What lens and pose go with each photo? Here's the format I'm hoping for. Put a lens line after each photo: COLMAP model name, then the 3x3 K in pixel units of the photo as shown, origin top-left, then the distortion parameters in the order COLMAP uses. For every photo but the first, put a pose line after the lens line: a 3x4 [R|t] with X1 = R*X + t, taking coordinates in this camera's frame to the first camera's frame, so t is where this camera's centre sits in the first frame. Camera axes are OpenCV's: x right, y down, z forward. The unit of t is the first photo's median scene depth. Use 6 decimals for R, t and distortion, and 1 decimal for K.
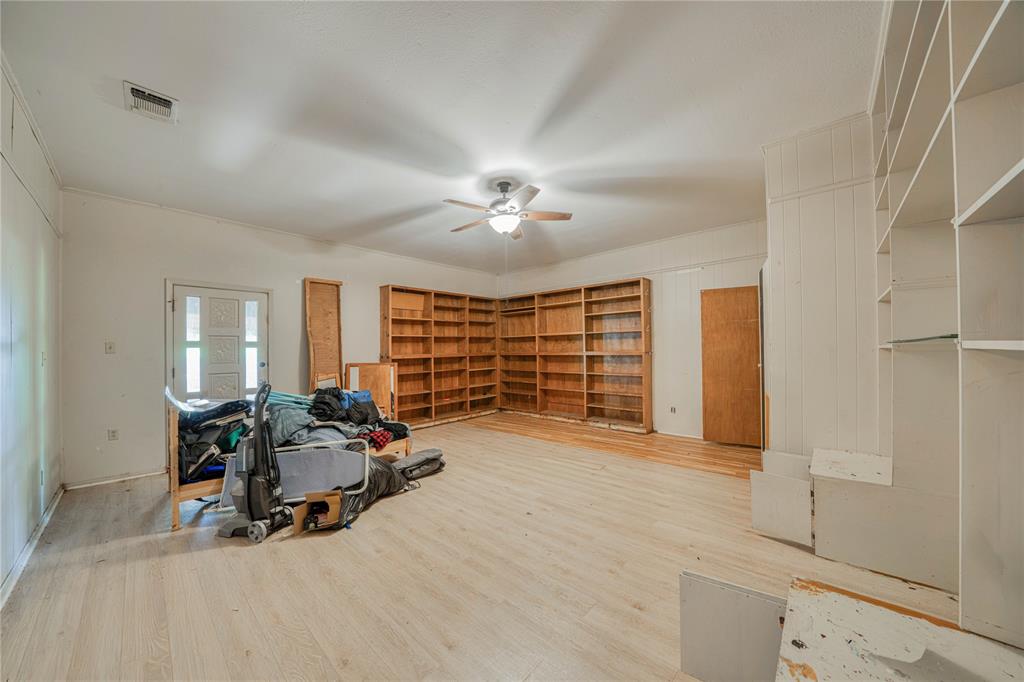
lens RADIAL K [[356.1, 0, 509.6], [0, 356.1, 346.5], [0, 0, 1]] dist [-0.025121, 0.001736]
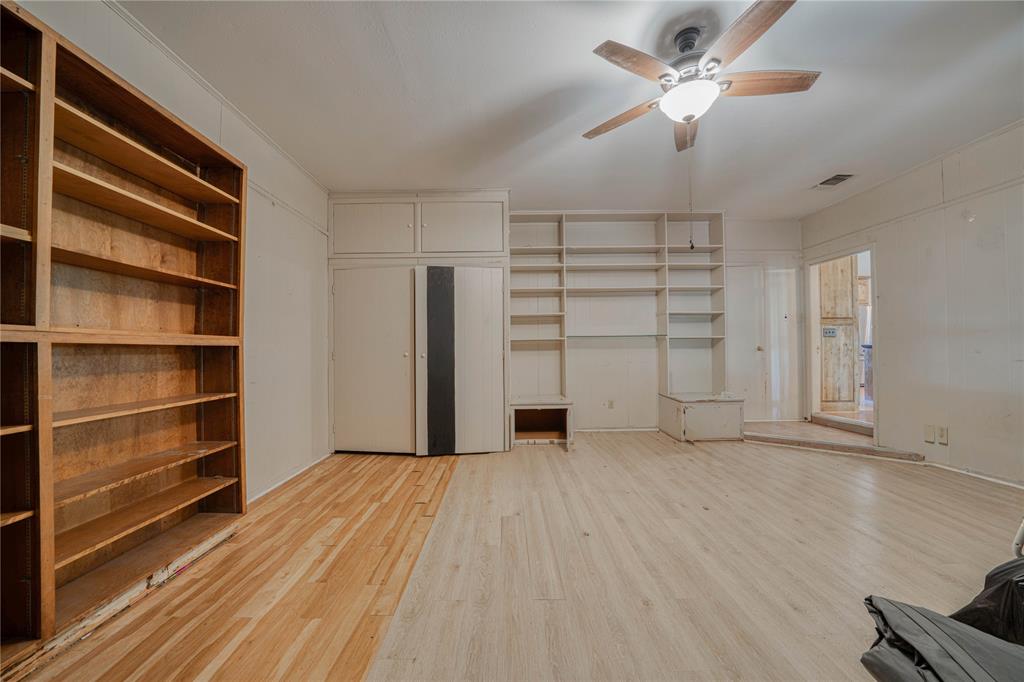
lens RADIAL K [[356.1, 0, 503.1], [0, 356.1, 345.5], [0, 0, 1]] dist [-0.025121, 0.001736]
pose [[-0.665760, 0.027197, 0.745670, -0.168120], [0.010893, 0.999583, -0.026732, 0.044293], [-0.746087, -0.009675, -0.665779, 1.189961]]
